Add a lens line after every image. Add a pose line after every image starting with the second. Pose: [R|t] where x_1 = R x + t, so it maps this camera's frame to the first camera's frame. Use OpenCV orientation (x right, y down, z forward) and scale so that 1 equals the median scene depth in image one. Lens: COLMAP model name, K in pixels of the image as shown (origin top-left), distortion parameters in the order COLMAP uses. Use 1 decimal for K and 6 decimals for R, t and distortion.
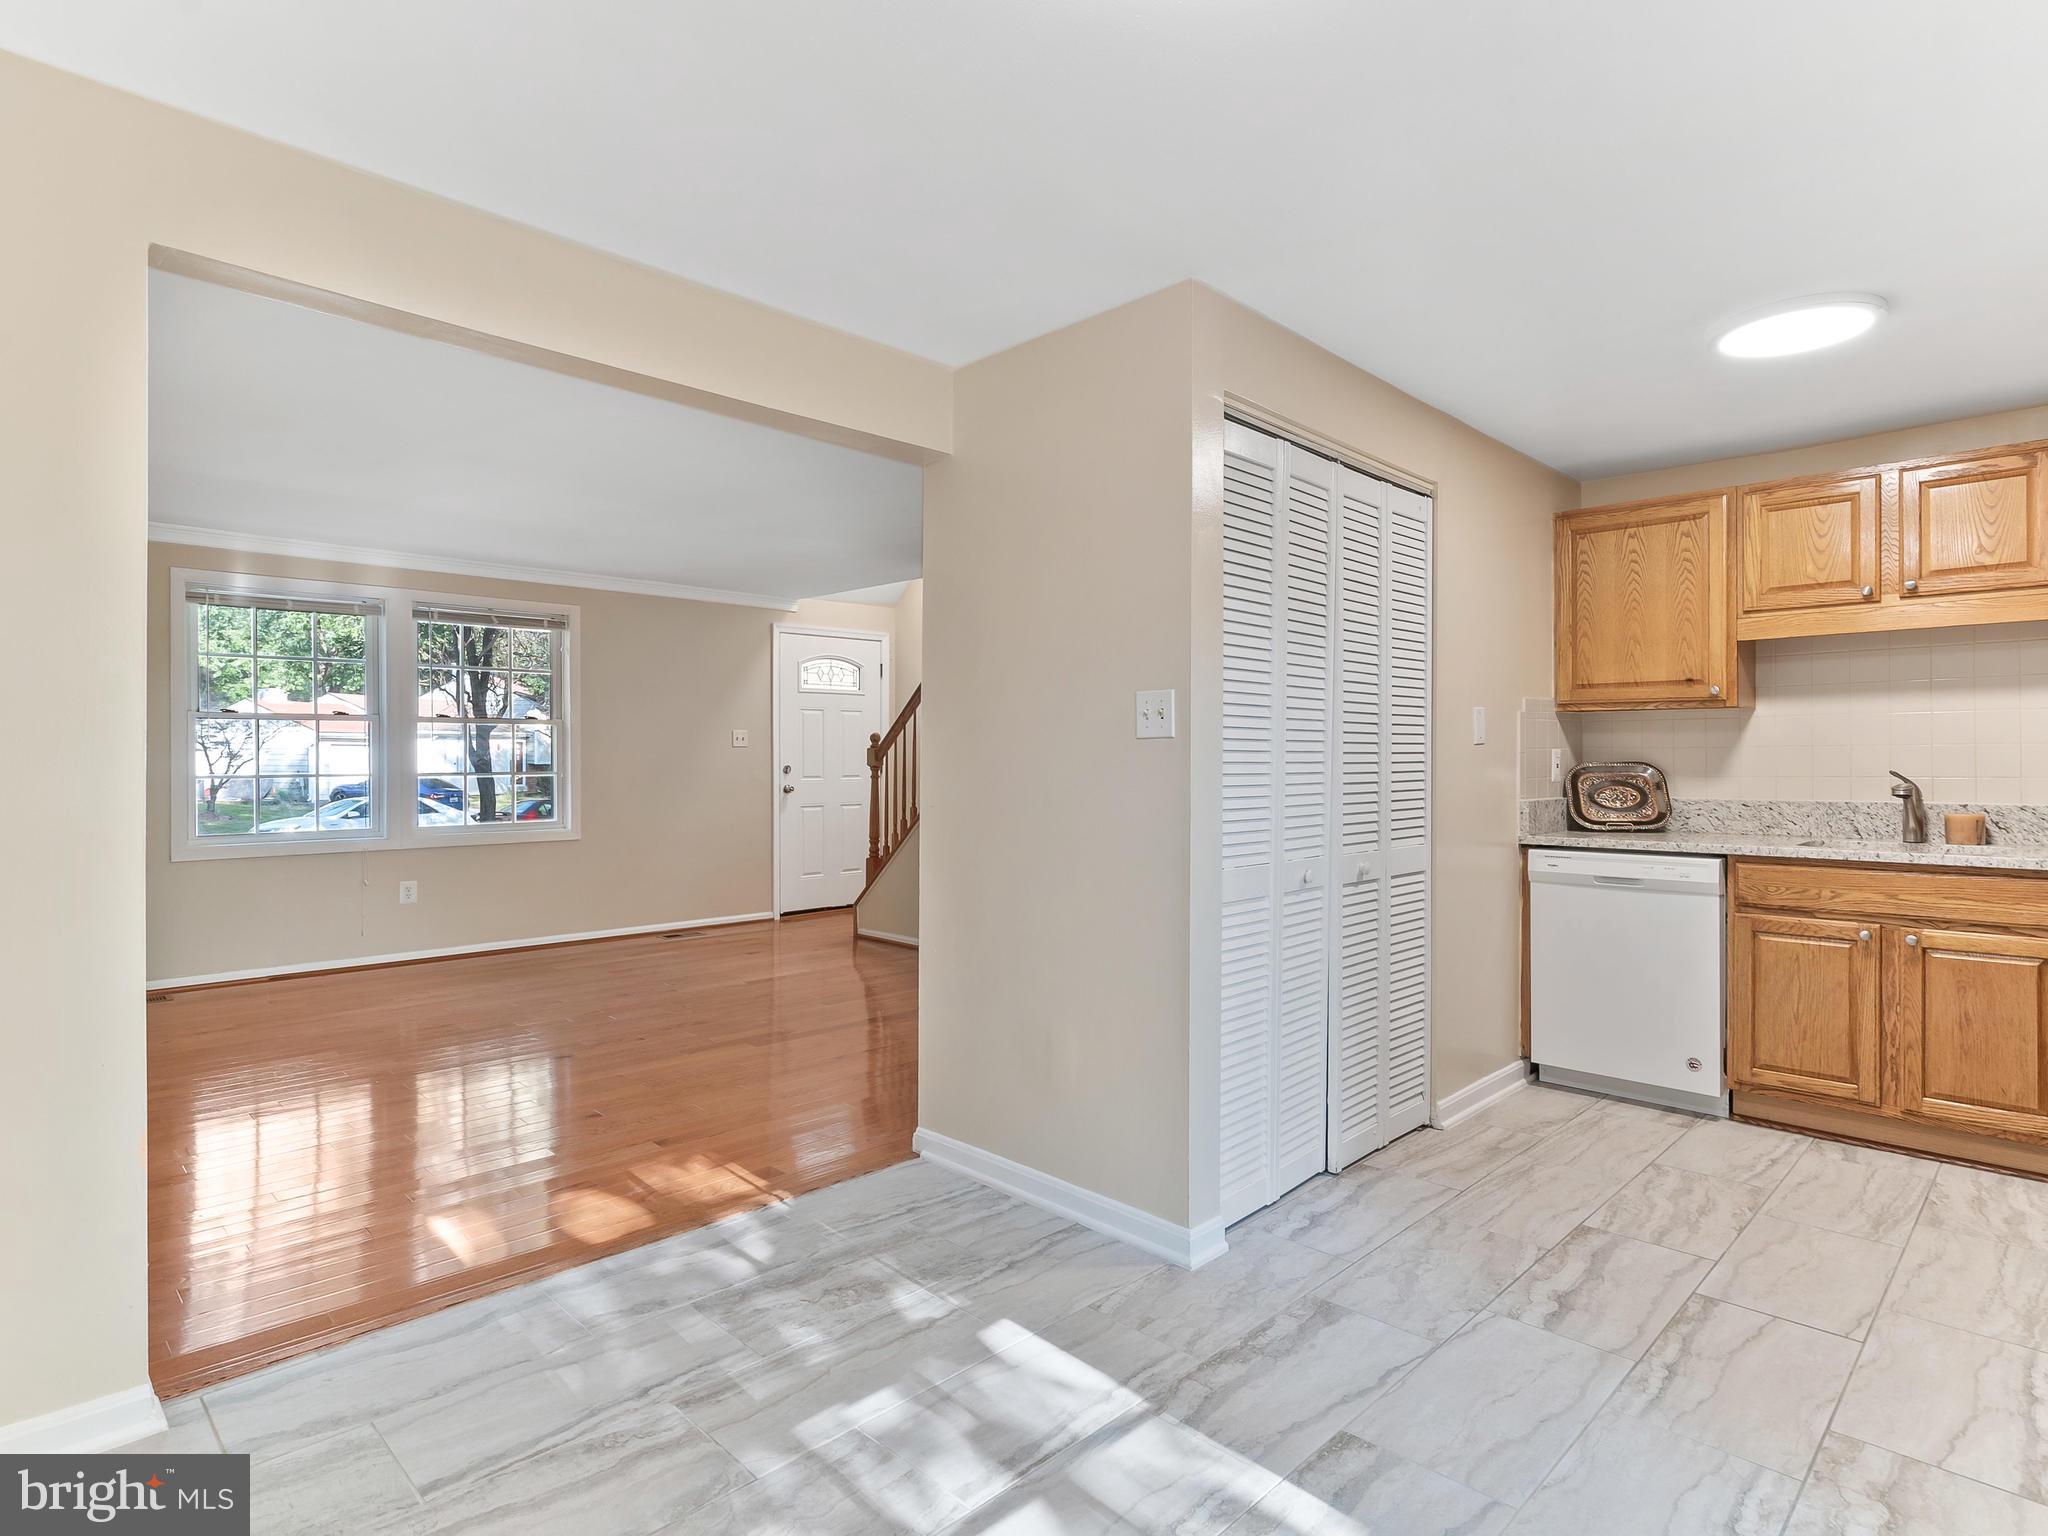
lens RADIAL K [[1082.7, 0, 1015.4], [0, 1082.7, 749.6], [0, 0, 1]] dist [-0.000731, -0.000246]
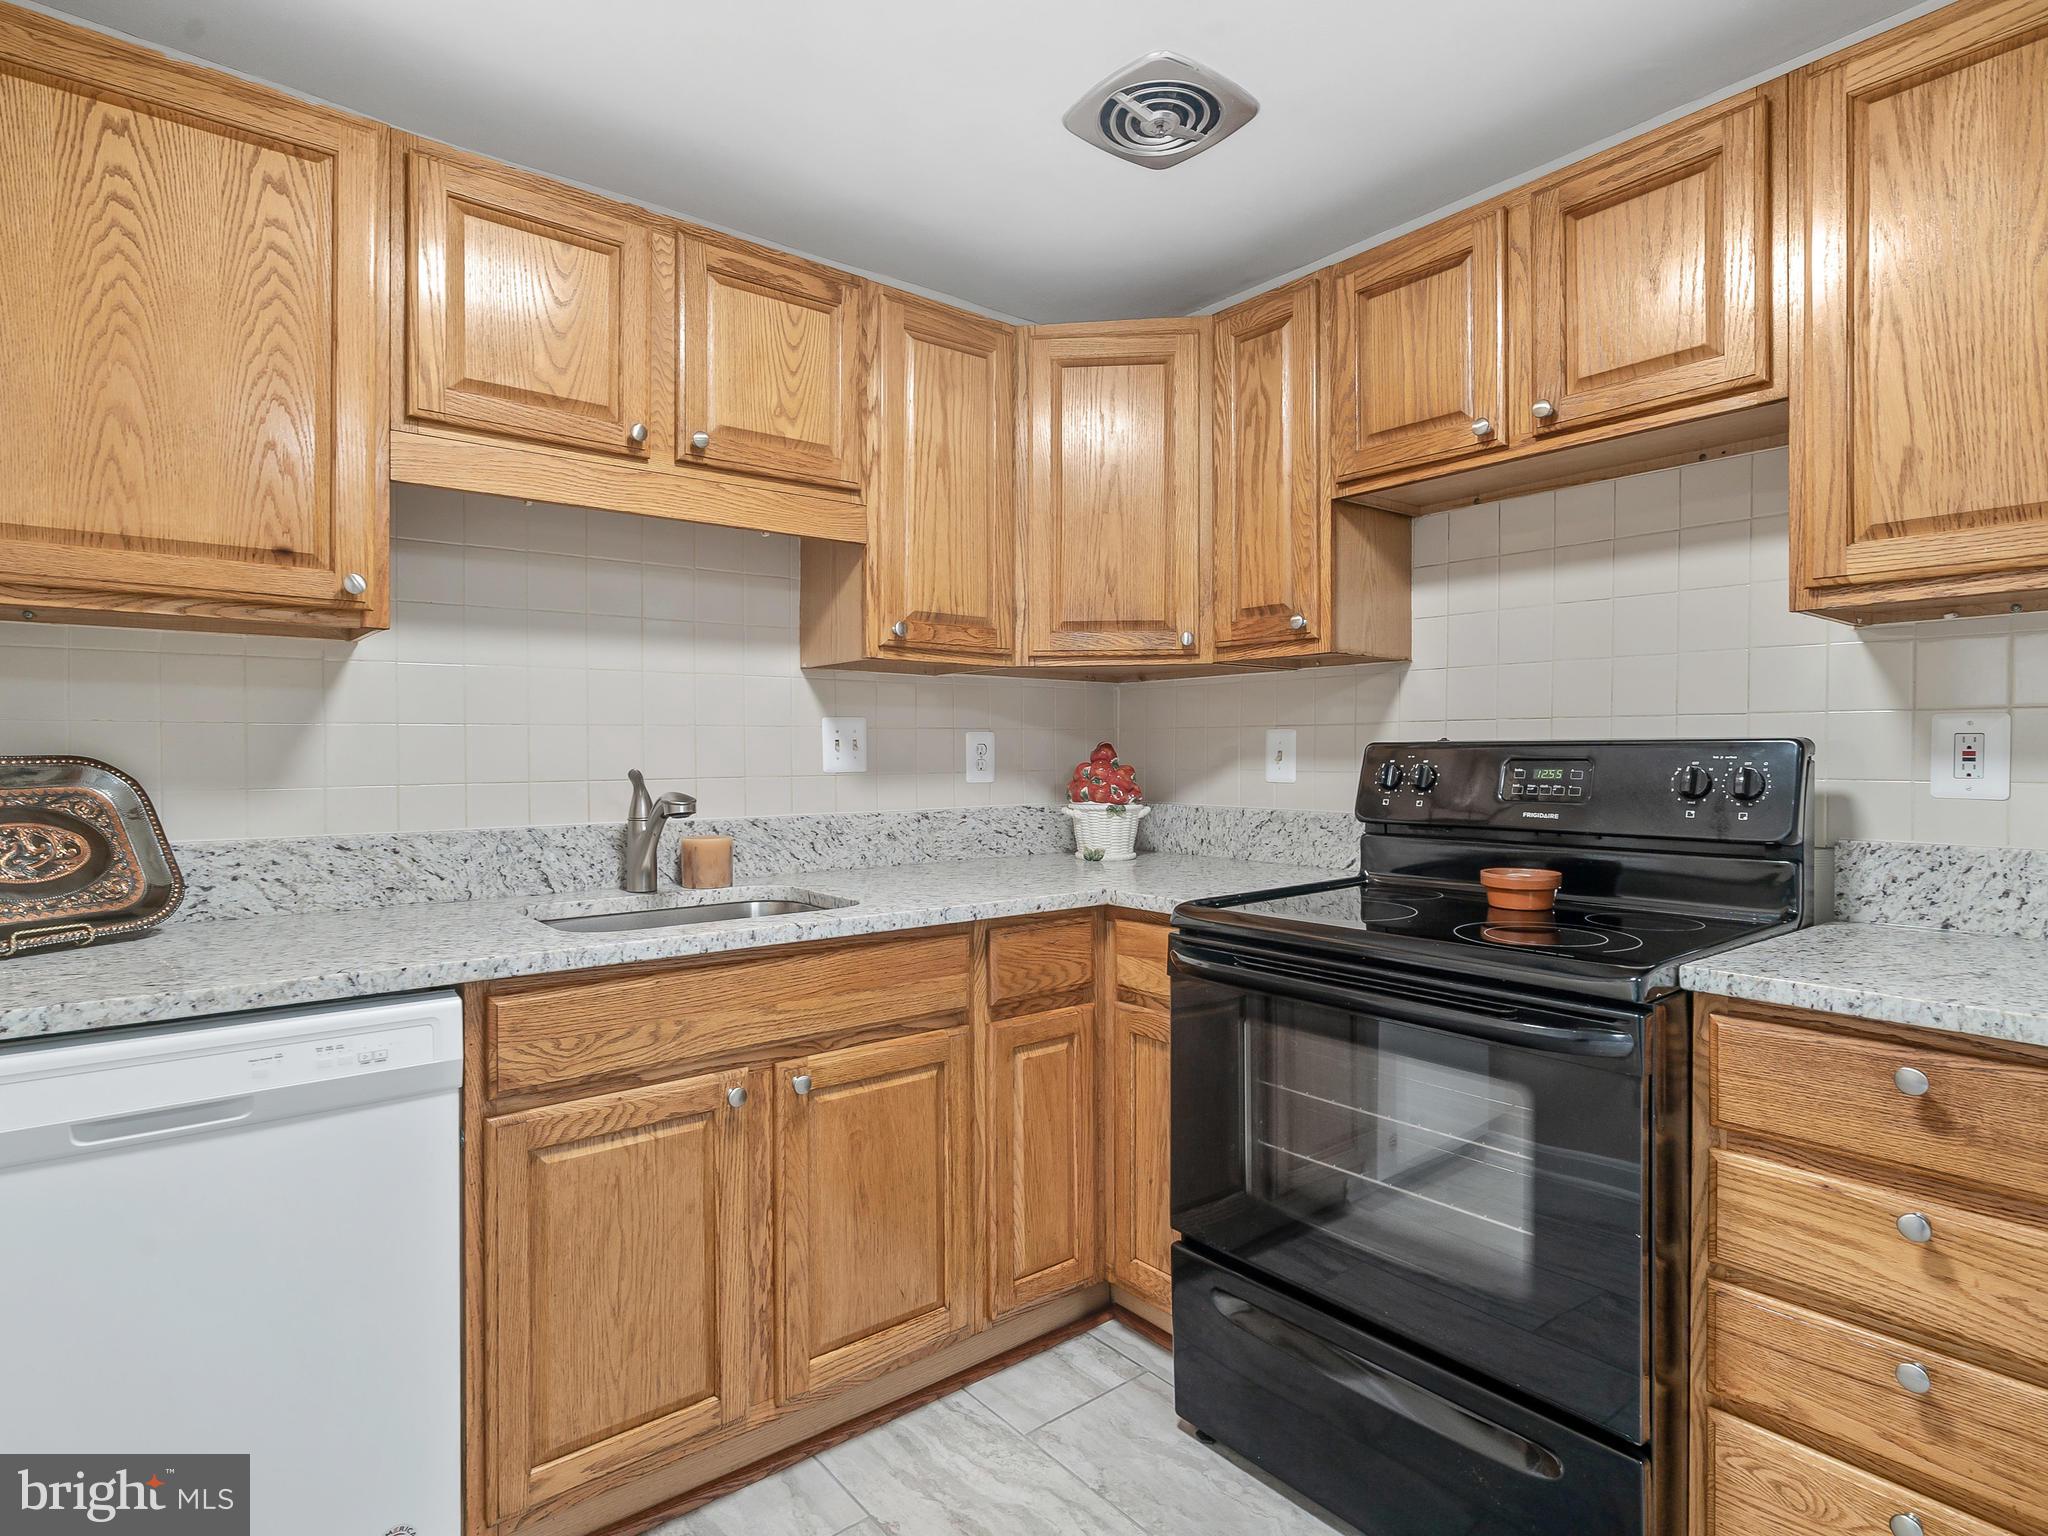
lens RADIAL K [[1059.5, 0, 1024.0], [0, 1059.5, 768.0], [0, 0, 1]] dist [-0.003506, -0.000945]
pose [[0.107699, -0.009900, 0.994134, 0.290740], [-0.006426, 0.999923, 0.010654, 0.011507], [-0.994163, -0.007536, 0.107627, 0.762261]]
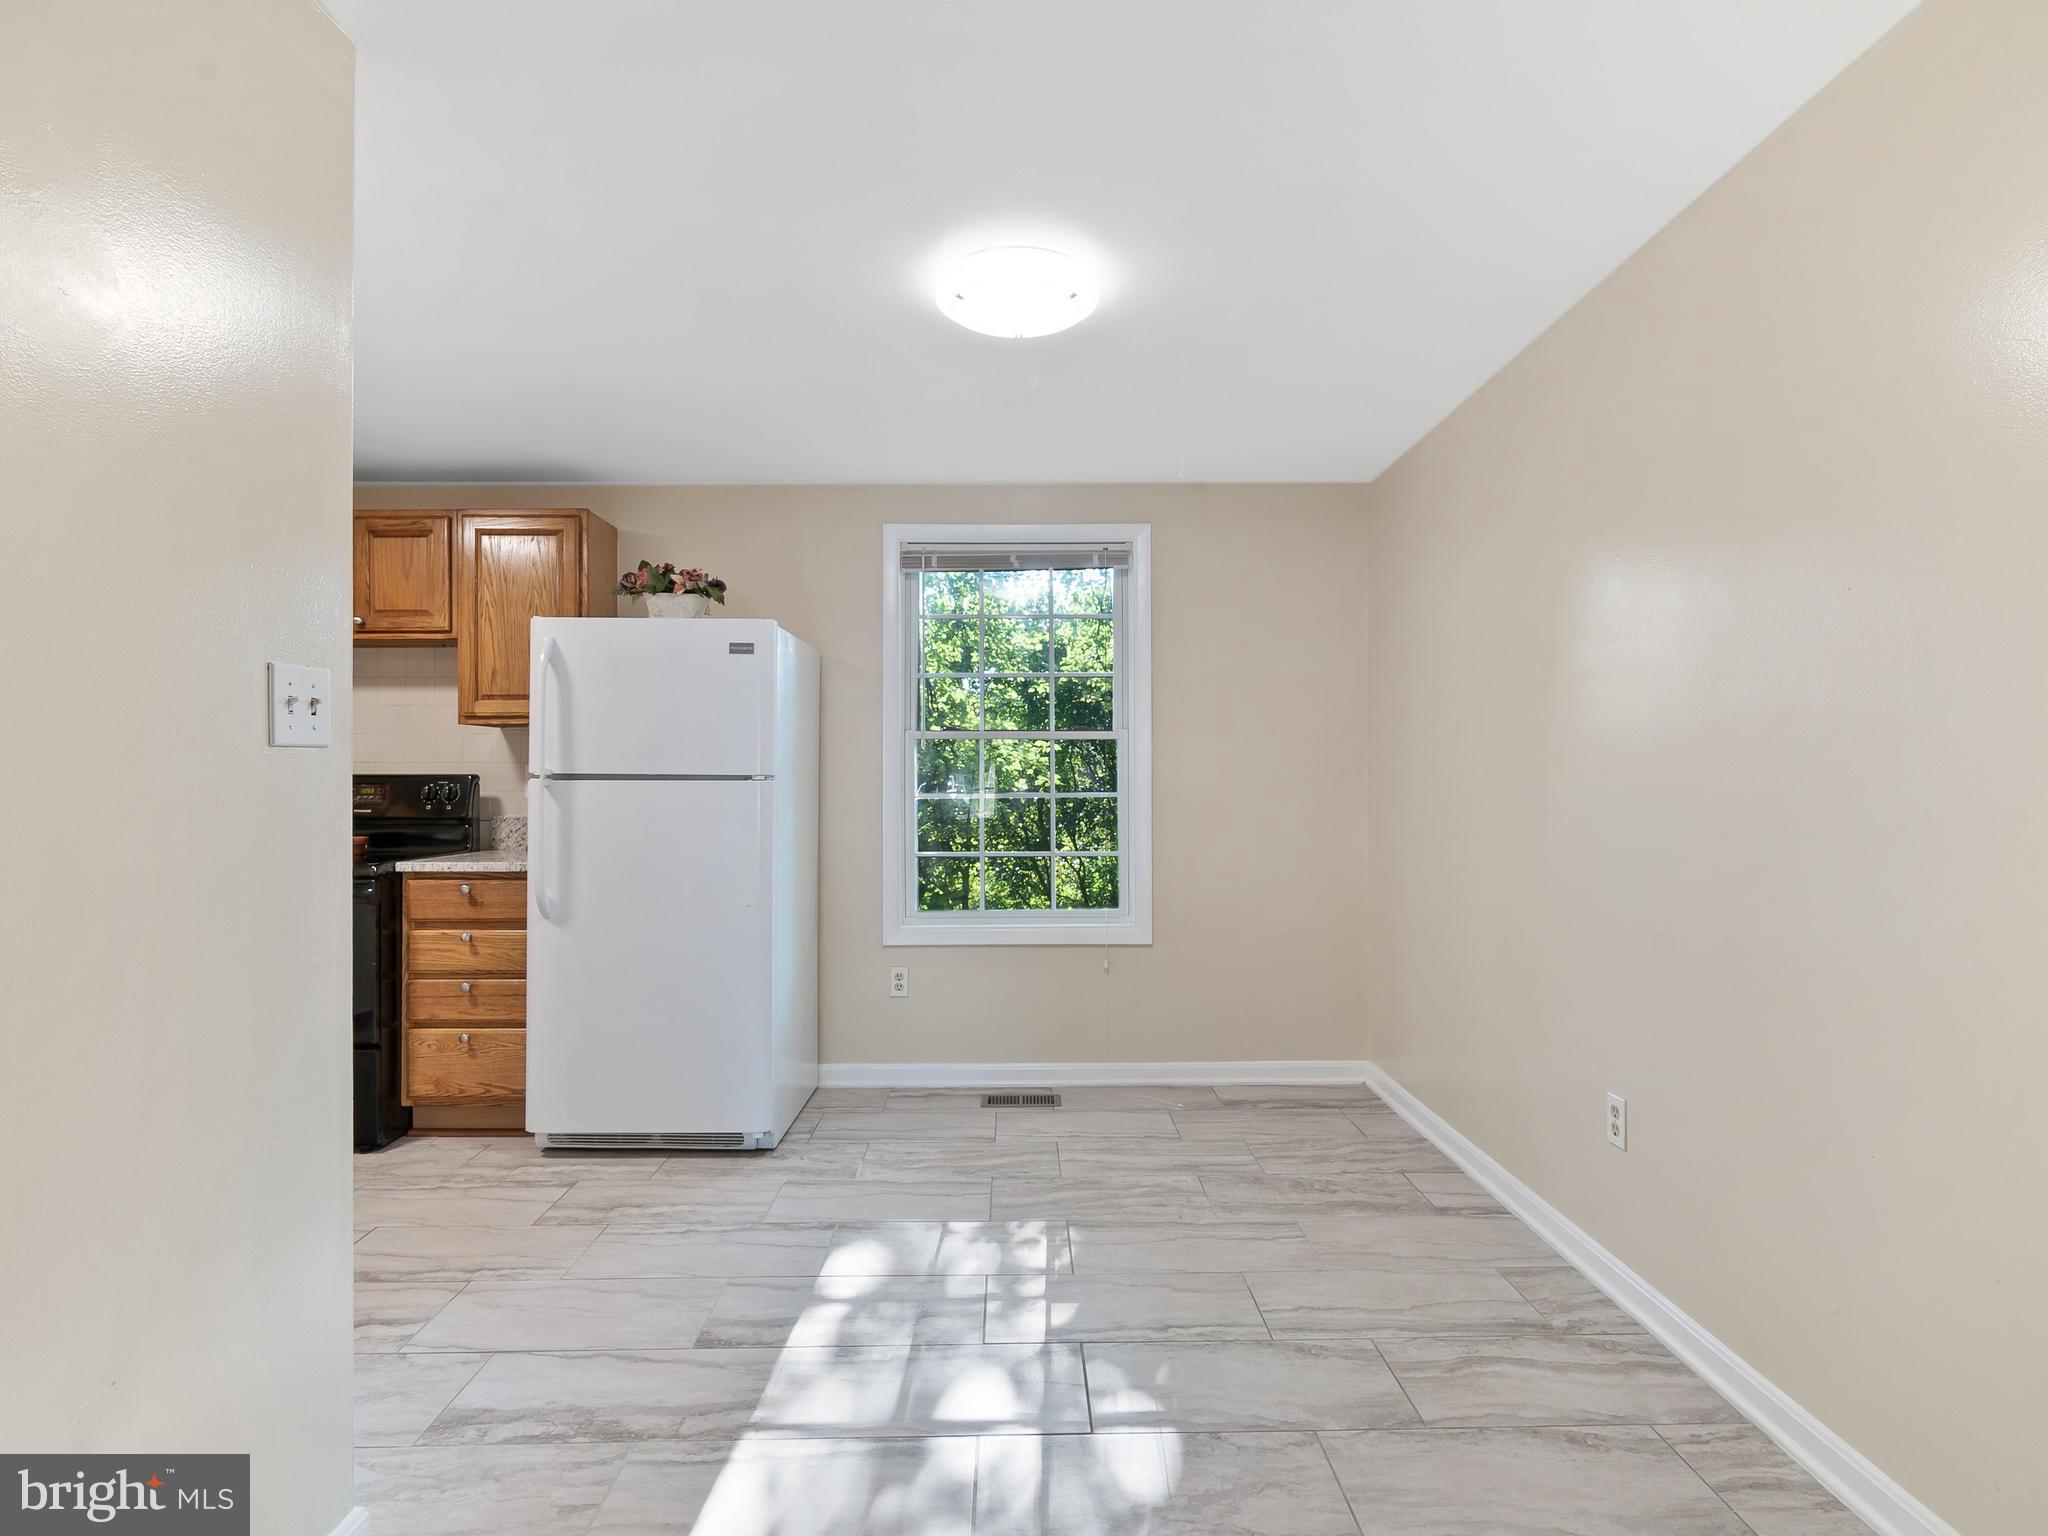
lens RADIAL K [[1059.5, 0, 1024.0], [0, 1059.5, 768.0], [0, 0, 1]] dist [-0.003506, -0.000945]
pose [[-0.713673, 0.004948, 0.700462, -0.419893], [-0.003824, 0.999933, -0.010959, 0.004613], [-0.700469, -0.010500, -0.713606, 0.865268]]
